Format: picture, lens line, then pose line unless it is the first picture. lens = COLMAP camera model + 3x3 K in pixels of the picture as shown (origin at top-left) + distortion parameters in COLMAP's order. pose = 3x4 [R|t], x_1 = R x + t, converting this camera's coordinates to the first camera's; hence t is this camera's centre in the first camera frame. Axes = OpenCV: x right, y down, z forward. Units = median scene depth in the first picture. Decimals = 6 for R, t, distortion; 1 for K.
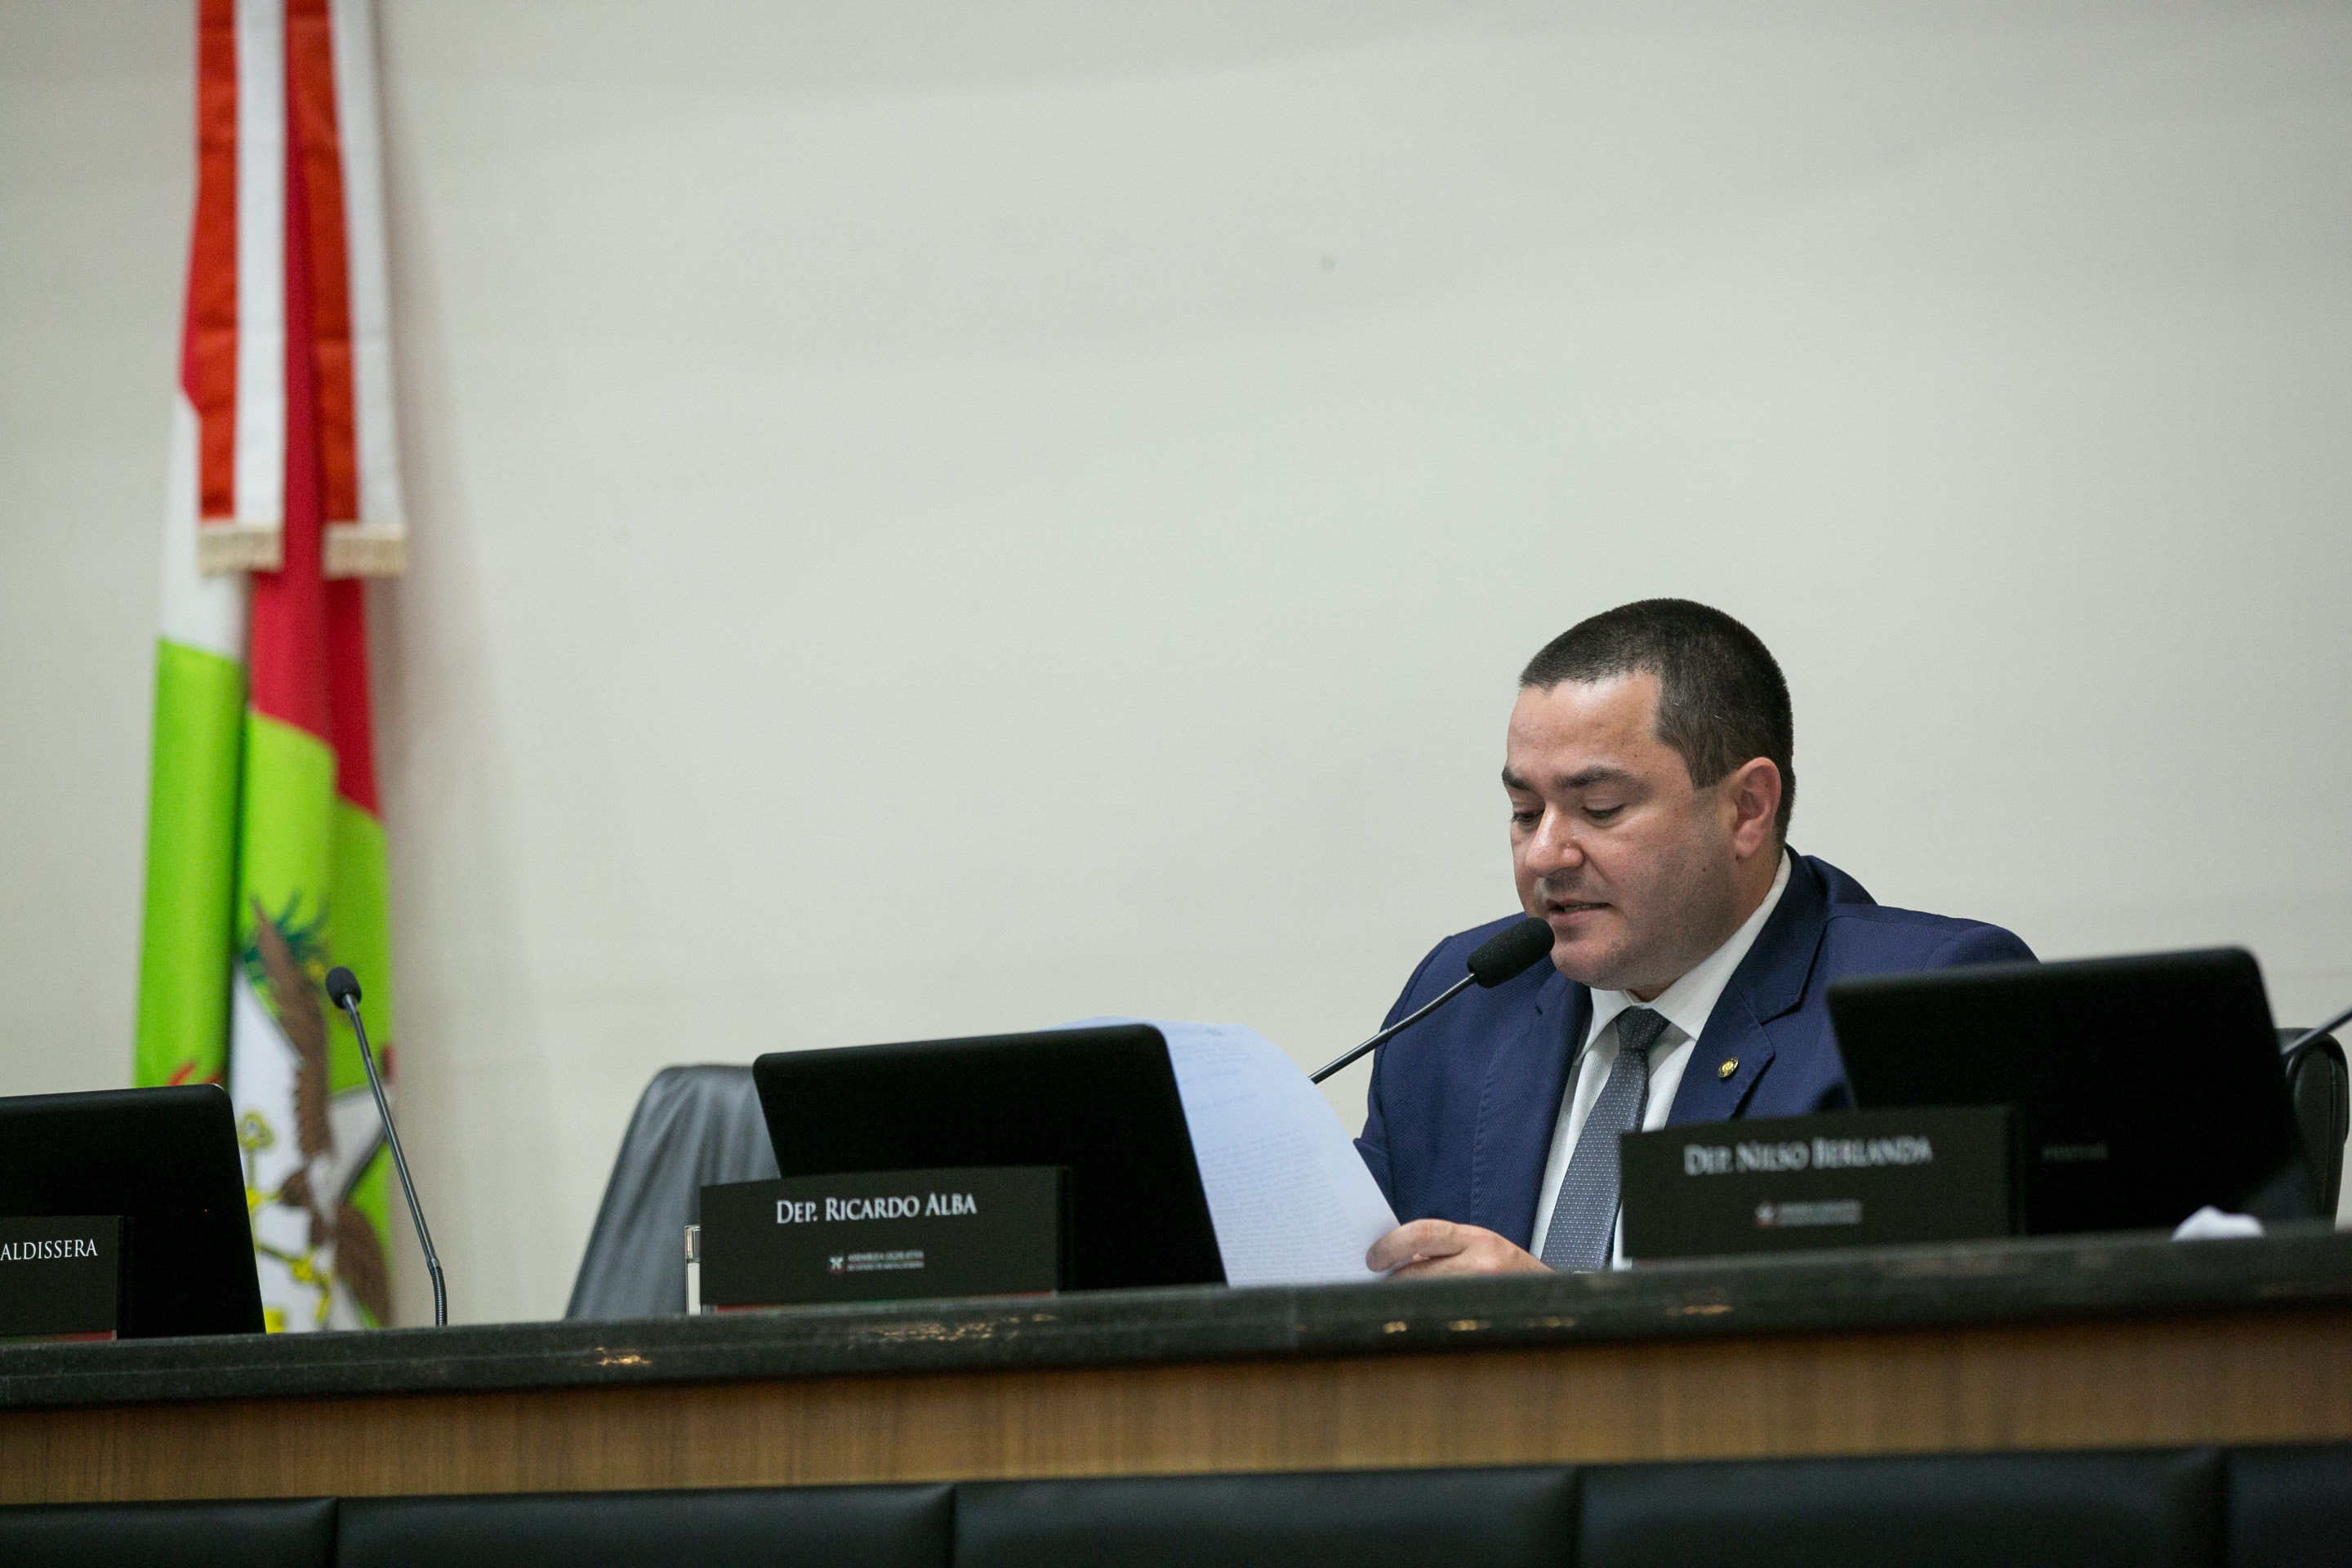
lens RADIAL K [[9339.8, 0, 1176.0], [0, 9339.8, 787.9], [0, 0, 1]] dist [0.436102, 0.000000]
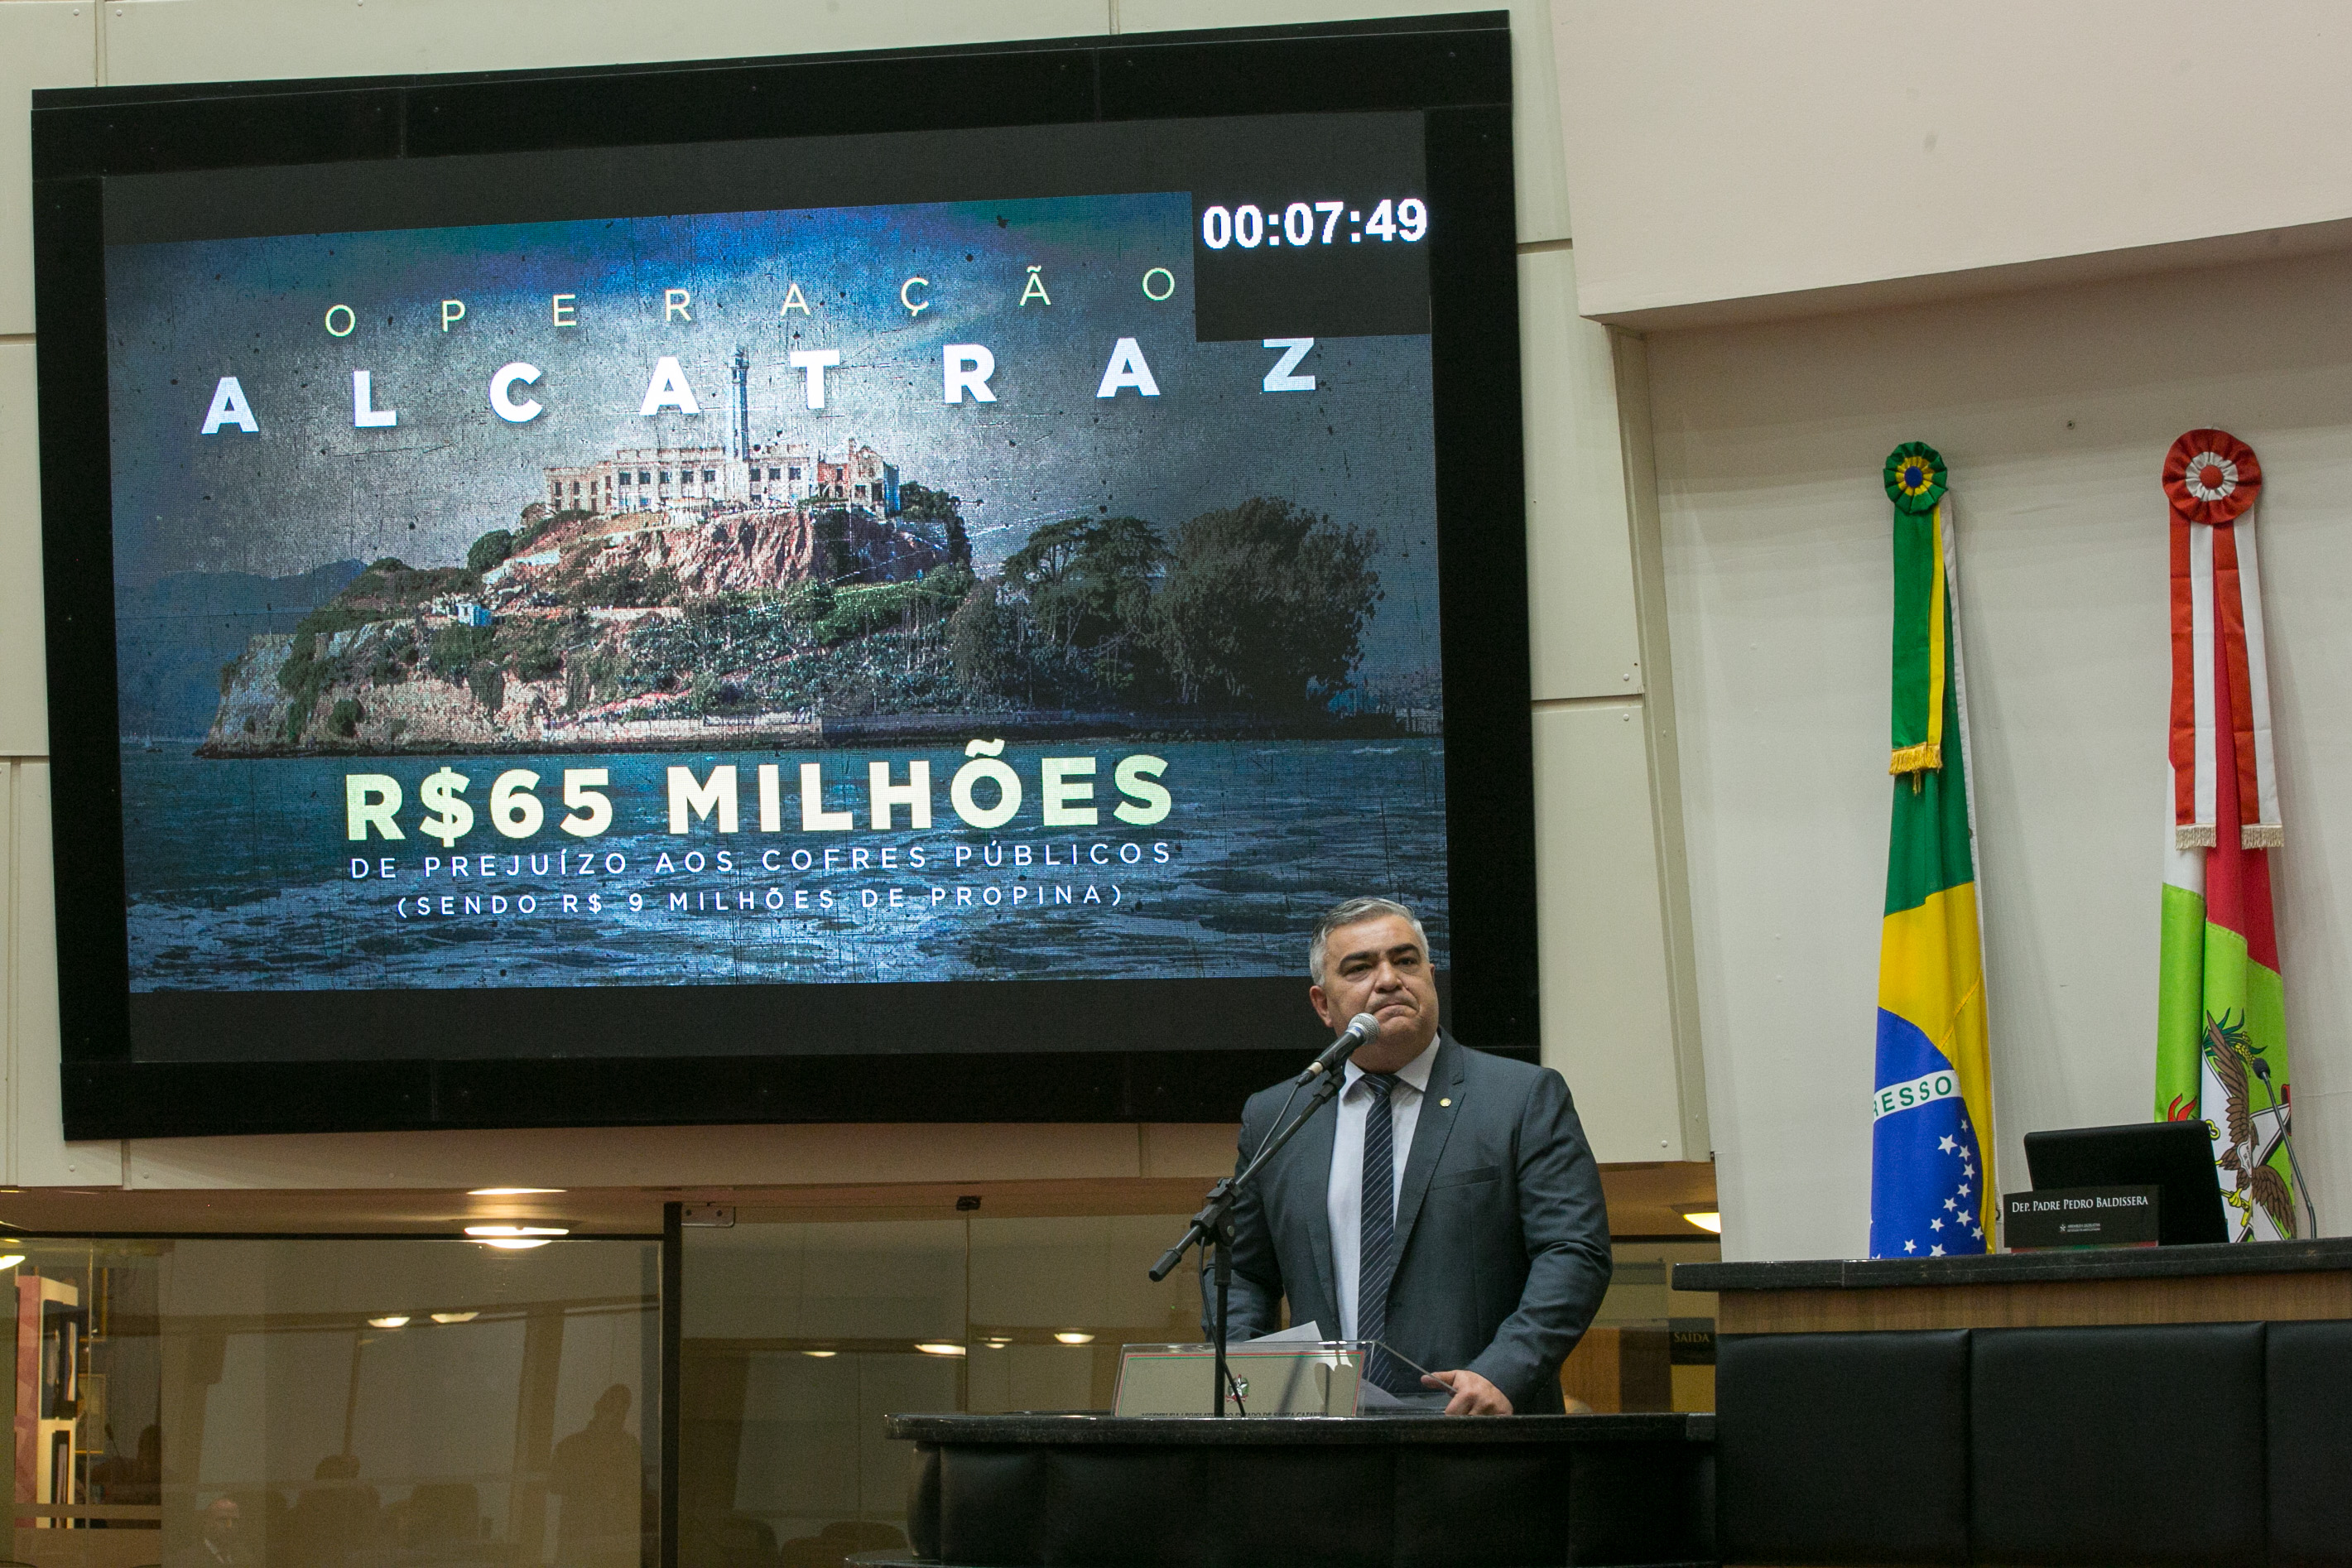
lens RADIAL K [[5107.8, 0, 1171.3], [0, 5107.8, 788.0], [0, 0, 1]] dist [-0.240208, 0.000000]
pose [[0.955332, -0.036438, -0.293279, 0.005426], [0.027481, 0.999023, -0.034607, -0.005646], [0.294254, 0.025001, 0.955400, -0.075789]]
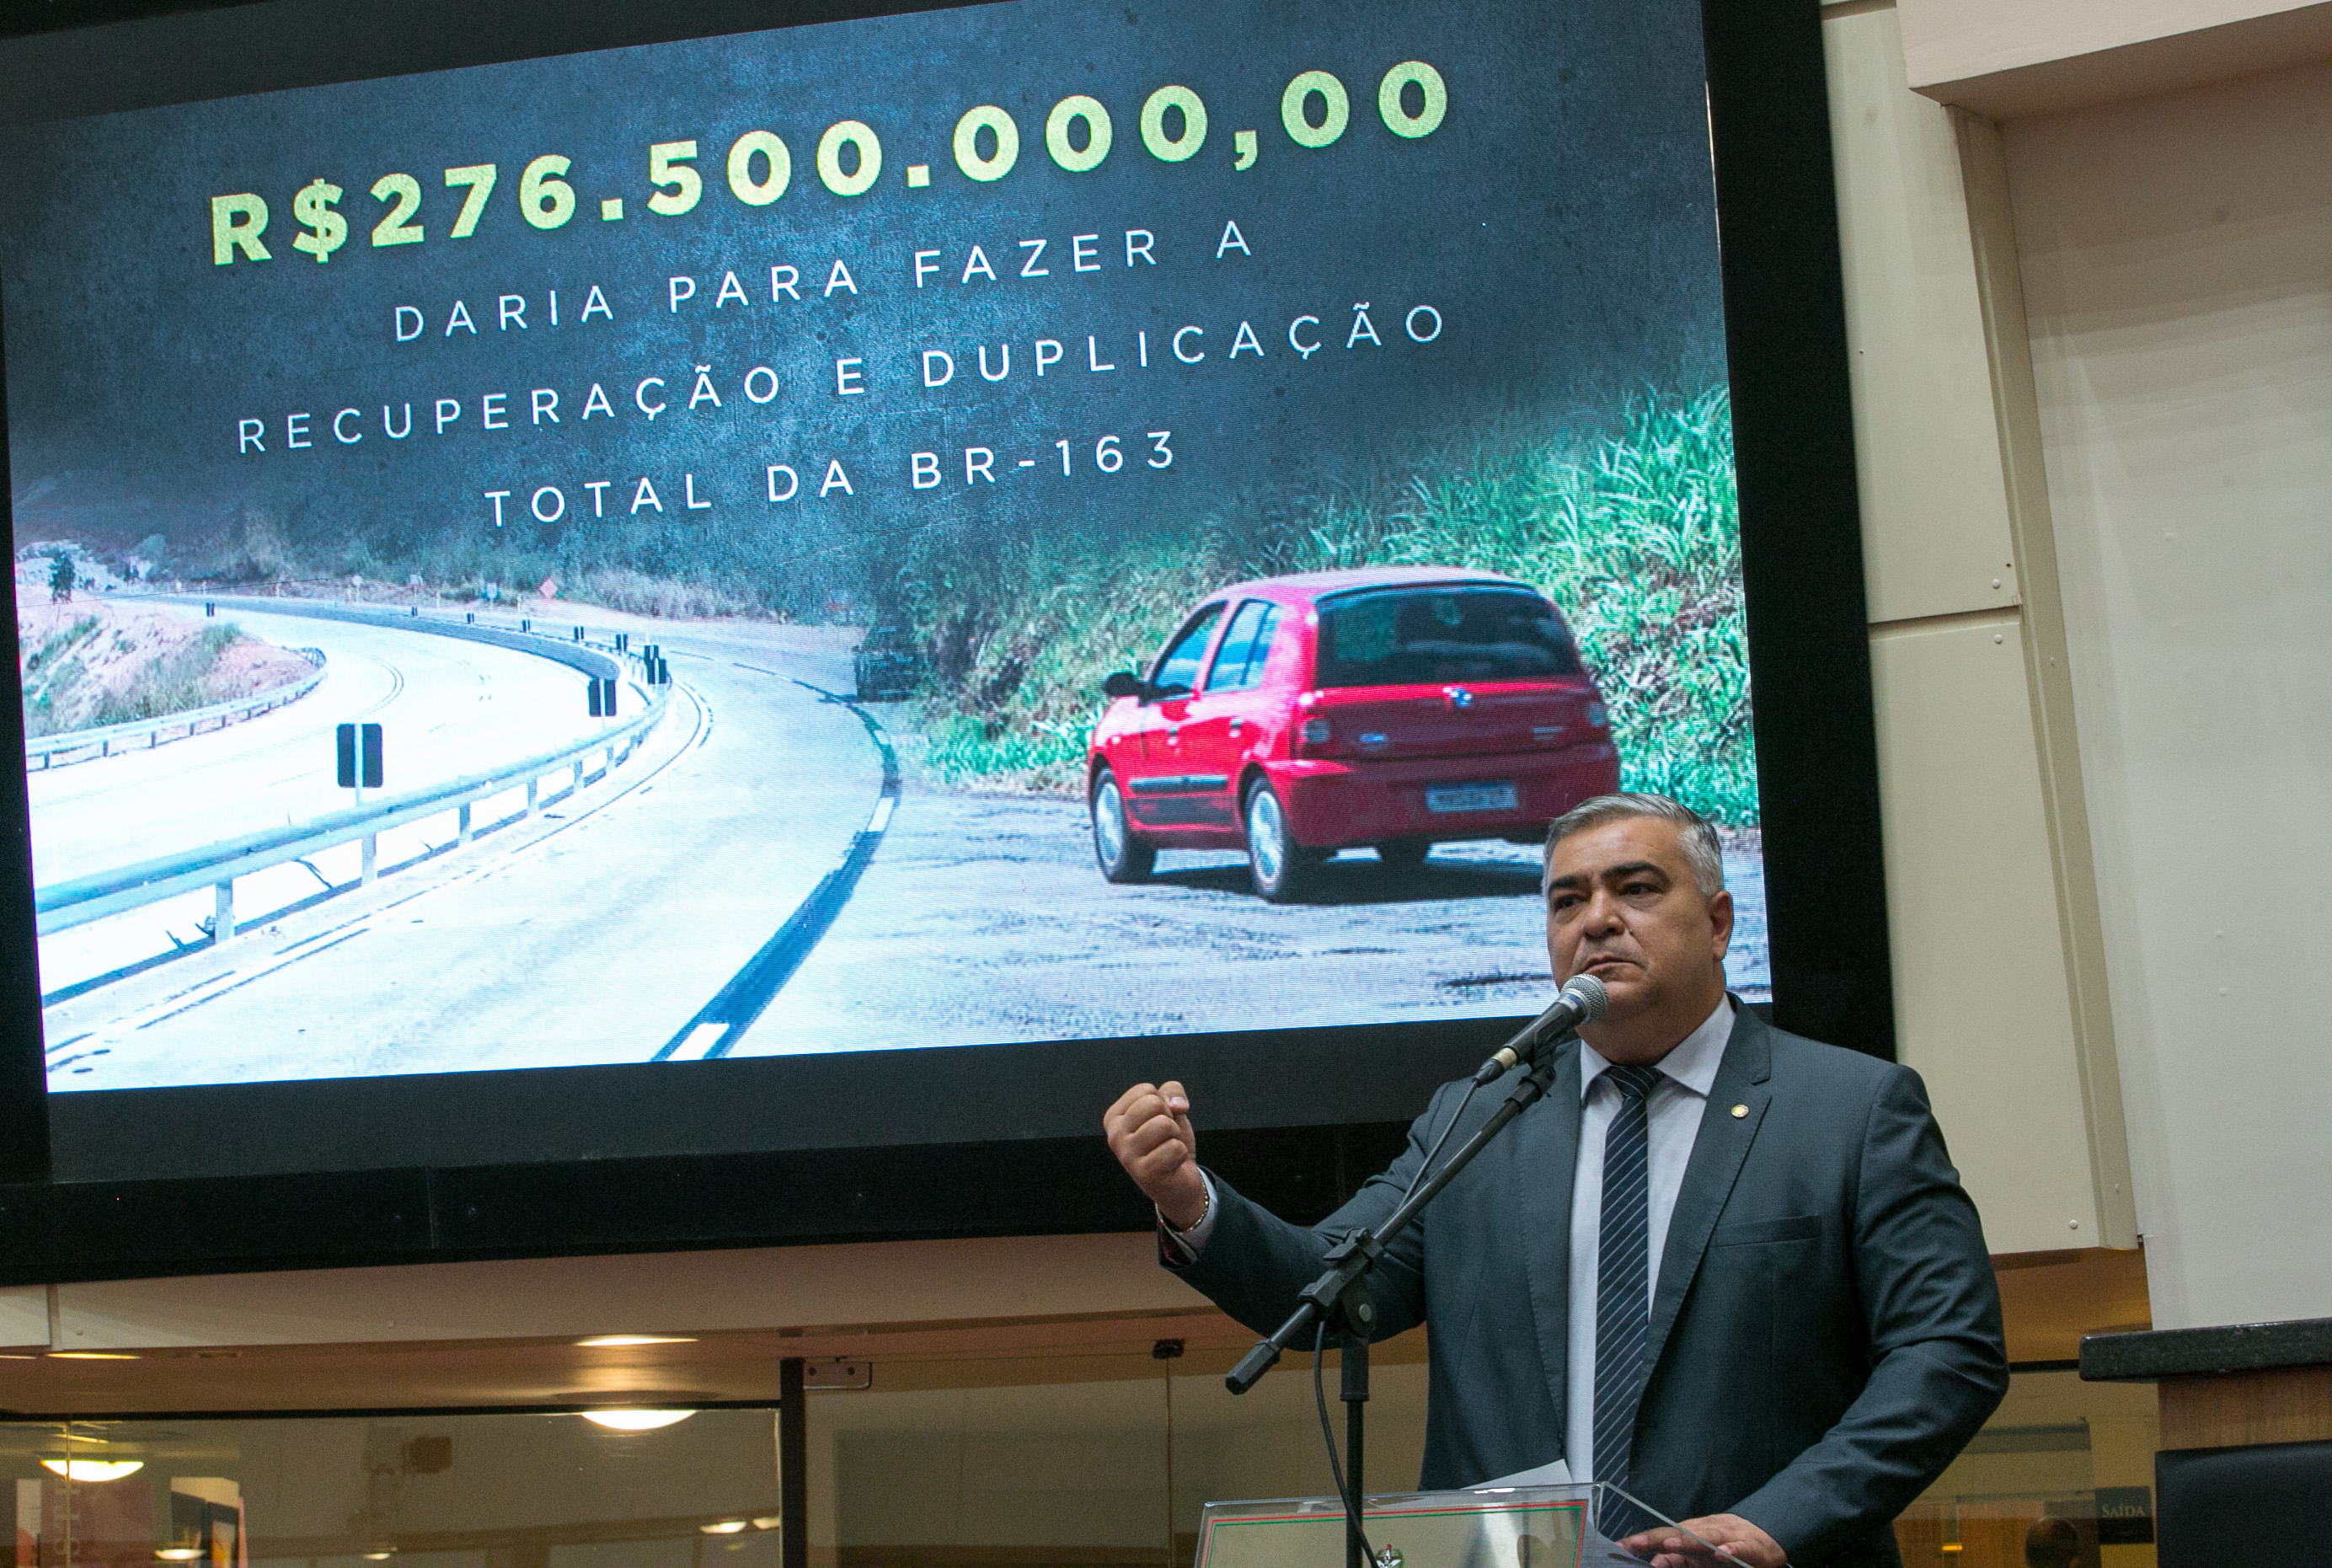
lens RADIAL K [[4839.3, 0, 1172.0], [0, 4839.3, 779.2], [0, 0, 1]] dist [-0.234248, 0.000000]
pose [[0.922893, -0.086015, -0.375325, -0.074860], [0.055291, 0.994232, -0.091897, 0.034852], [0.381065, 0.064059, 0.922326, 0.327929]]
